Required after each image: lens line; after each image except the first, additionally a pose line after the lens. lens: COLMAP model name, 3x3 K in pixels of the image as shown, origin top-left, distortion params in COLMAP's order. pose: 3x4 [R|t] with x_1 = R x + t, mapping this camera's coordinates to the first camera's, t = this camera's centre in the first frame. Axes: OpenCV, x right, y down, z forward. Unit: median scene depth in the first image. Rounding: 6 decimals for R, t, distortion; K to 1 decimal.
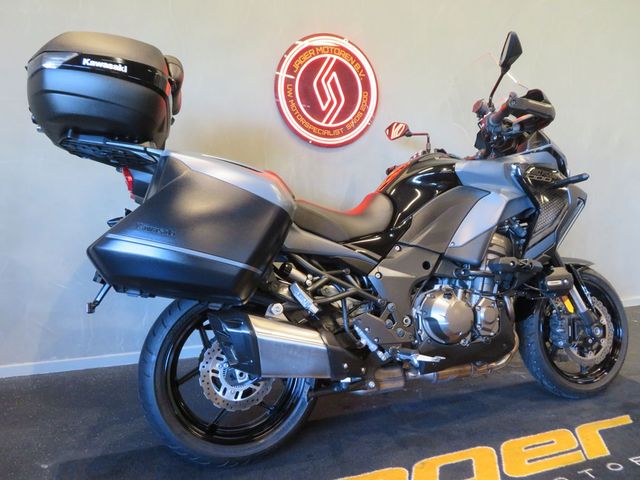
lens RADIAL K [[455.9, 0, 320.0], [0, 455.9, 240.0], [0, 0, 1]] dist [-0.005090, 0.000760]
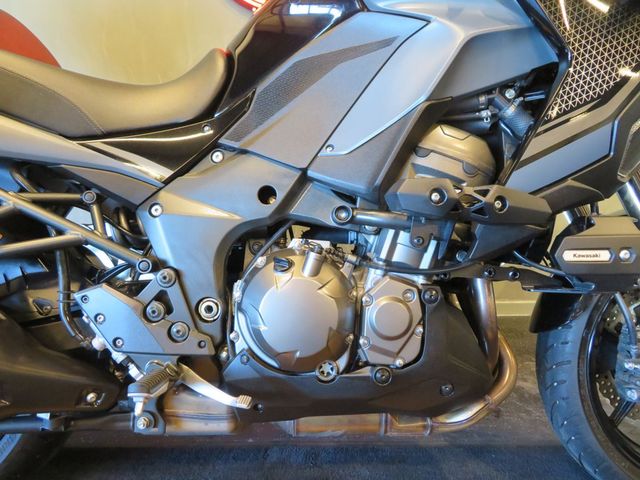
lens RADIAL K [[455.9, 0, 320.0], [0, 455.9, 240.0], [0, 0, 1]] dist [-0.005090, 0.000760]
pose [[0.946475, 0.071176, -0.314833, 0.328851], [-0.037886, 0.993139, 0.110630, 0.036882], [0.320547, -0.092781, 0.942678, 0.444986]]
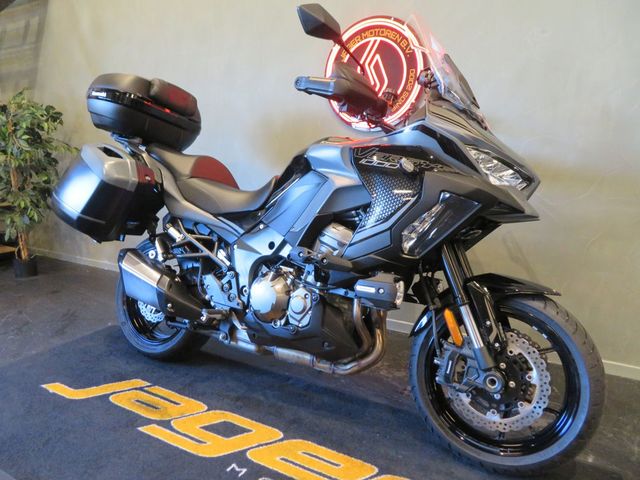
lens RADIAL K [[462.8, 0, 326.7], [0, 462.8, 238.0], [0, 0, 1]] dist [-0.002783, -0.001133]
pose [[0.663631, 0.135241, -0.735734, 0.843635], [-0.111286, 0.990426, 0.081679, -0.048077], [0.739736, 0.027672, 0.672328, 0.285136]]
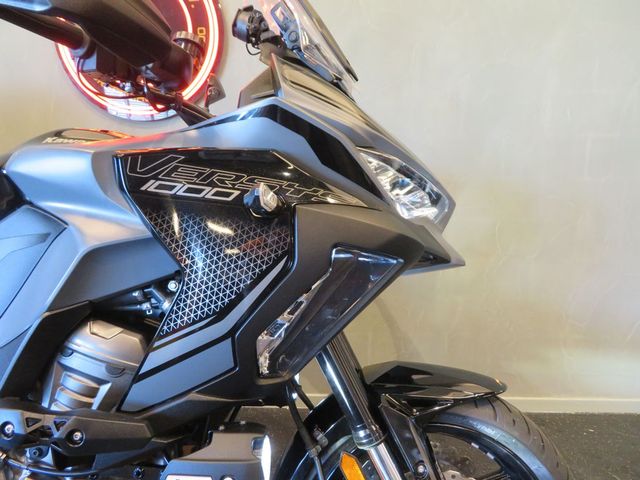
lens RADIAL K [[455.9, 0, 320.0], [0, 455.9, 240.0], [0, 0, 1]] dist [-0.005090, 0.000760]
pose [[0.932201, 0.069086, -0.355287, 0.567455], [-0.048630, 0.996621, 0.066198, -0.100974], [0.358659, -0.044433, 0.932410, 0.547236]]
